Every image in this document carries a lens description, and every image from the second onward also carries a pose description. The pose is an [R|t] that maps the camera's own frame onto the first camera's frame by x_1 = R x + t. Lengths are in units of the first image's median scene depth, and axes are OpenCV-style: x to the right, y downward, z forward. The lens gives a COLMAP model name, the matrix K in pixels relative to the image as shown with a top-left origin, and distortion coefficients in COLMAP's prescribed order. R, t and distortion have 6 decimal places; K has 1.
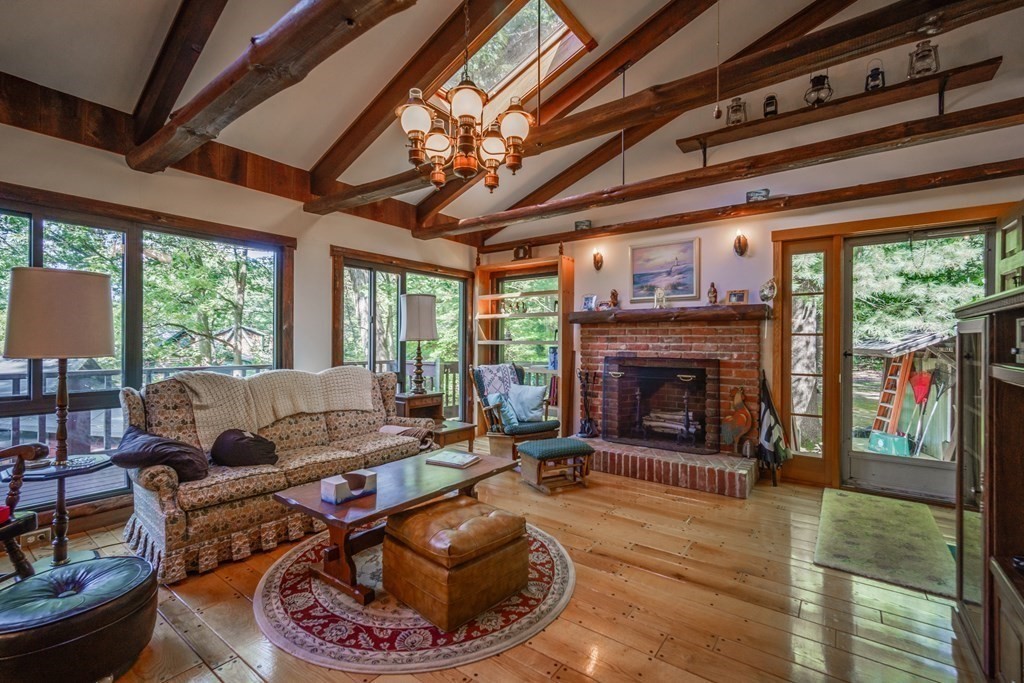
lens RADIAL K [[455.1, 0, 512.6], [0, 455.1, 339.8], [0, 0, 1]] dist [-0.005584, 0.003689]
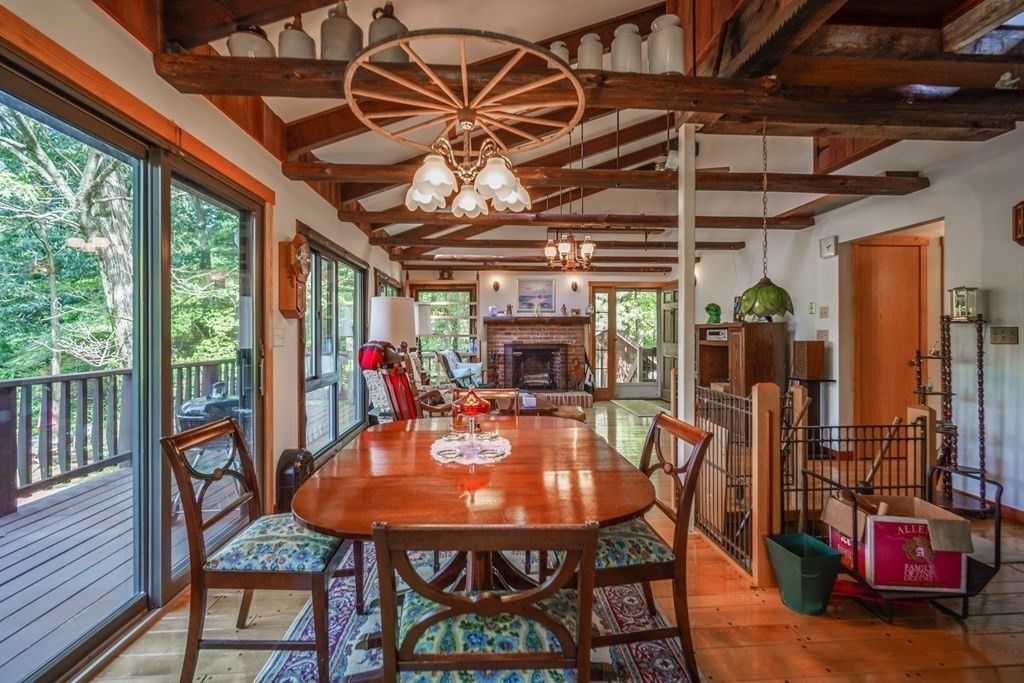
lens RADIAL K [[455.1, 0, 519.4], [0, 455.1, 334.8], [0, 0, 1]] dist [-0.005584, 0.003689]
pose [[0.754408, -0.007626, 0.656362, -1.018258], [0.001755, 0.999952, 0.009600, -0.014638], [-0.656404, -0.006091, 0.754385, -0.354741]]
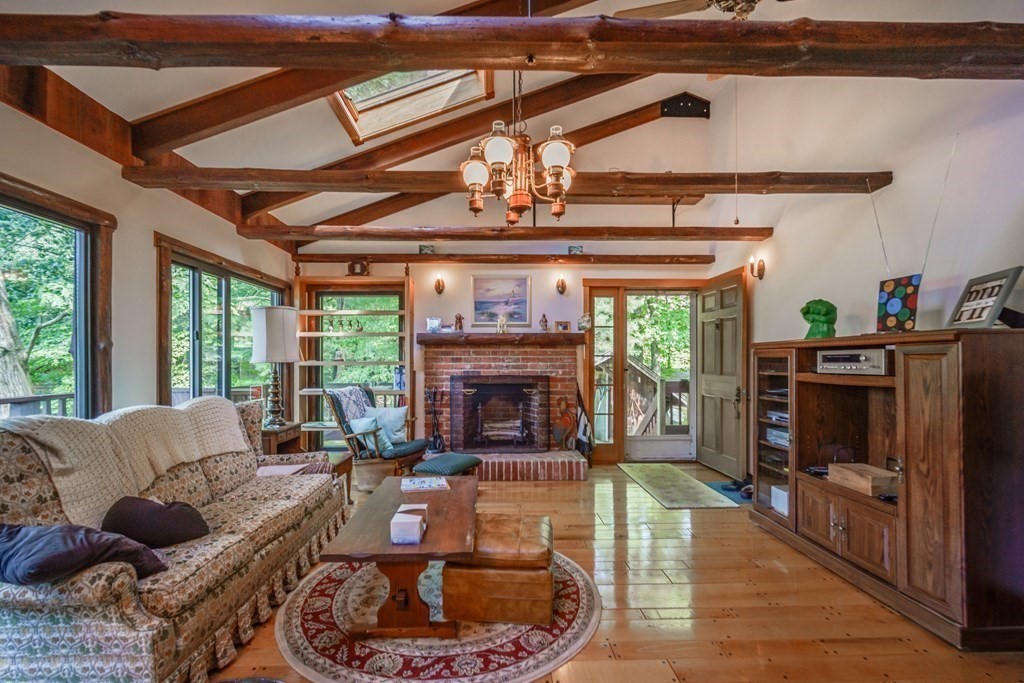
lens RADIAL K [[455.1, 0, 508.0], [0, 455.1, 359.7], [0, 0, 1]] dist [-0.005584, 0.003689]
pose [[0.784300, -0.004409, 0.620366, -0.427165], [0.001829, 0.999987, 0.004795, -0.006883], [-0.620379, -0.002627, 0.784298, 0.087615]]
